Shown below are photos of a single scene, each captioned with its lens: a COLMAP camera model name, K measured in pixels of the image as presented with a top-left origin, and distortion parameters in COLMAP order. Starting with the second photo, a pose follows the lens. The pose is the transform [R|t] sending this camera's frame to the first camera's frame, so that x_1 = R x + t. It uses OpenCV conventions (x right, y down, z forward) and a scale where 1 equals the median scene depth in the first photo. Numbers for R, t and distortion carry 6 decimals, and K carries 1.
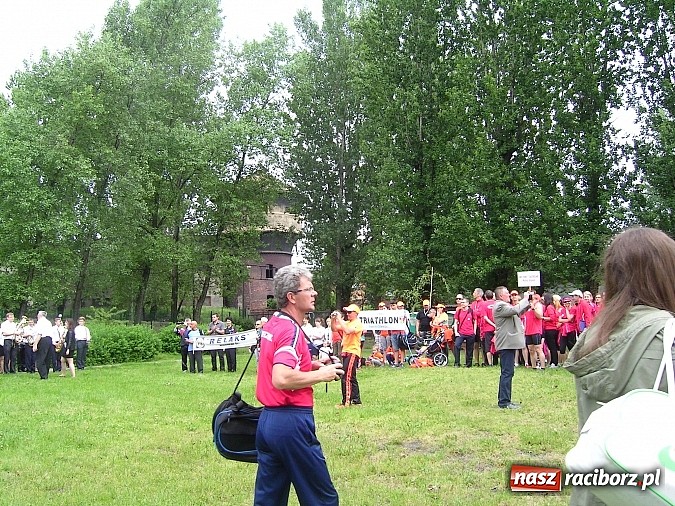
lens RADIAL K [[752.2, 0, 333.9], [0, 752.2, 257.1], [0, 0, 1]] dist [-0.071169, 0.000000]
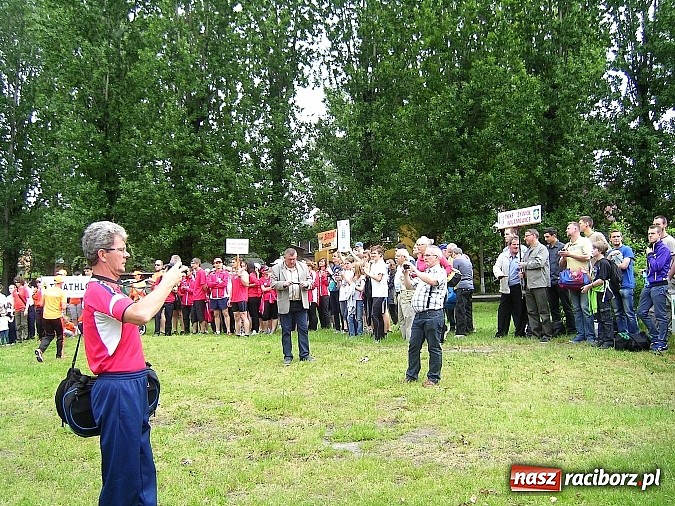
lens RADIAL K [[752.2, 0, 336.4], [0, 752.2, 257.6], [0, 0, 1]] dist [-0.071169, 0.000000]
pose [[0.905356, 0.018683, 0.424242, -0.017752], [-0.036555, 0.998752, 0.034026, 0.001647], [-0.423077, -0.046313, 0.904910, 0.011064]]
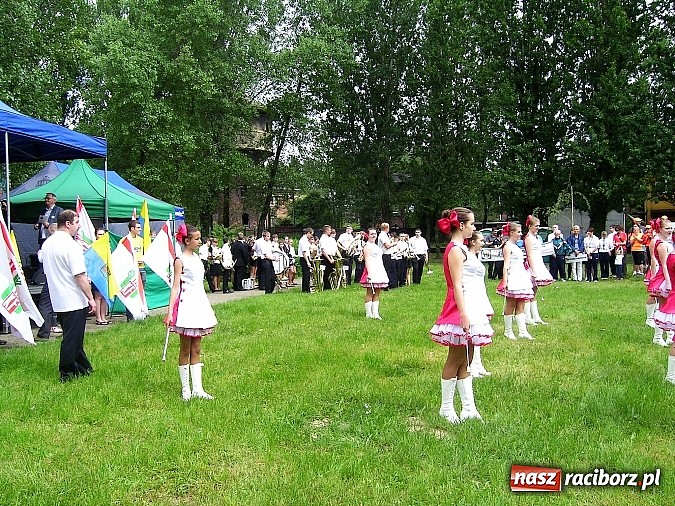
lens RADIAL K [[752.2, 0, 331.5], [0, 752.2, 255.2], [0, 0, 1]] dist [-0.071169, 0.000000]
pose [[0.985672, -0.003819, 0.168632, -0.349302], [-0.013942, 0.994478, 0.104015, 0.004066], [-0.168098, -0.104876, 0.980176, -0.022747]]
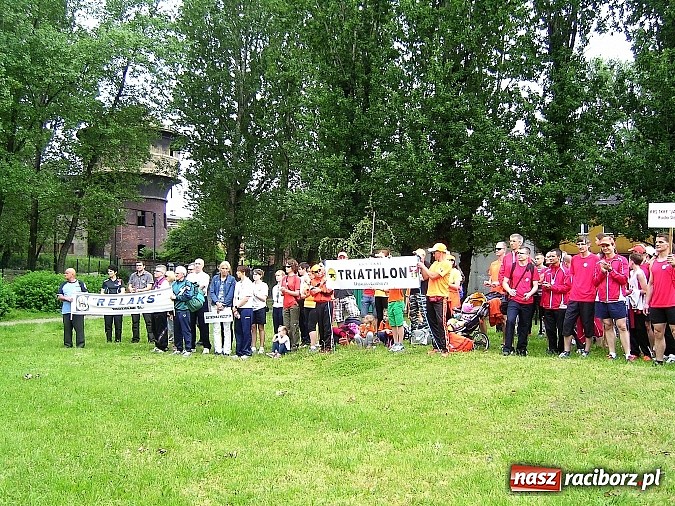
lens RADIAL K [[752.2, 0, 332.1], [0, 752.2, 264.5], [0, 0, 1]] dist [-0.071169, 0.000000]
pose [[0.983692, 0.035823, 0.176258, -0.043461], [-0.047535, 0.996901, 0.062680, 0.017496], [-0.173466, -0.070036, 0.982346, 0.185547]]
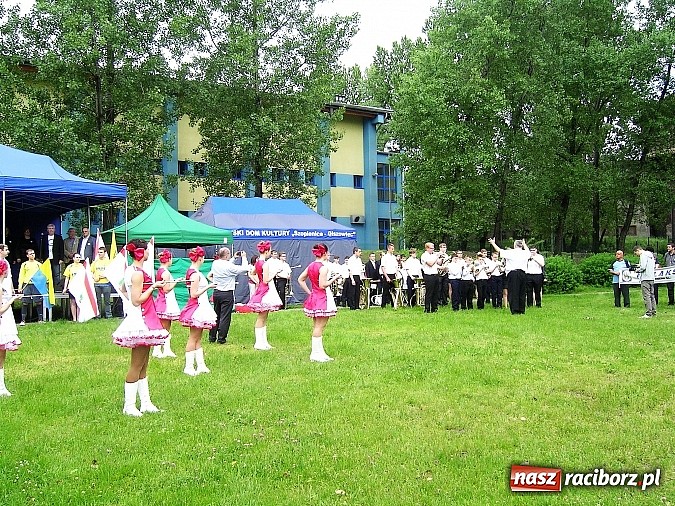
lens RADIAL K [[752.2, 0, 333.8], [0, 752.2, 255.4], [0, 0, 1]] dist [-0.071169, 0.000000]
pose [[0.852549, -0.003548, -0.522636, -0.002193], [0.050004, 0.995943, 0.074808, 0.002812], [0.520250, -0.089912, 0.849268, 0.024270]]
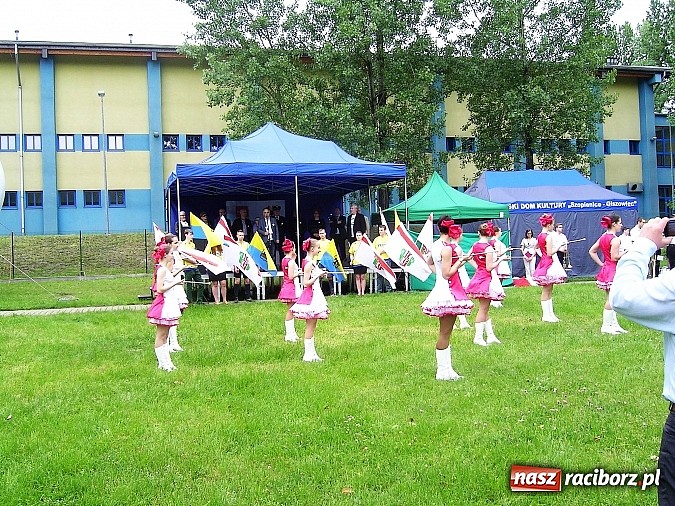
lens RADIAL K [[752.2, 0, 333.9], [0, 752.2, 254.0], [0, 0, 1]] dist [-0.071169, 0.000000]
pose [[0.621485, -0.000377, -0.783426, -0.001770], [0.101090, 0.991678, 0.079716, 0.001428], [0.776877, -0.128739, 0.616351, 0.011104]]
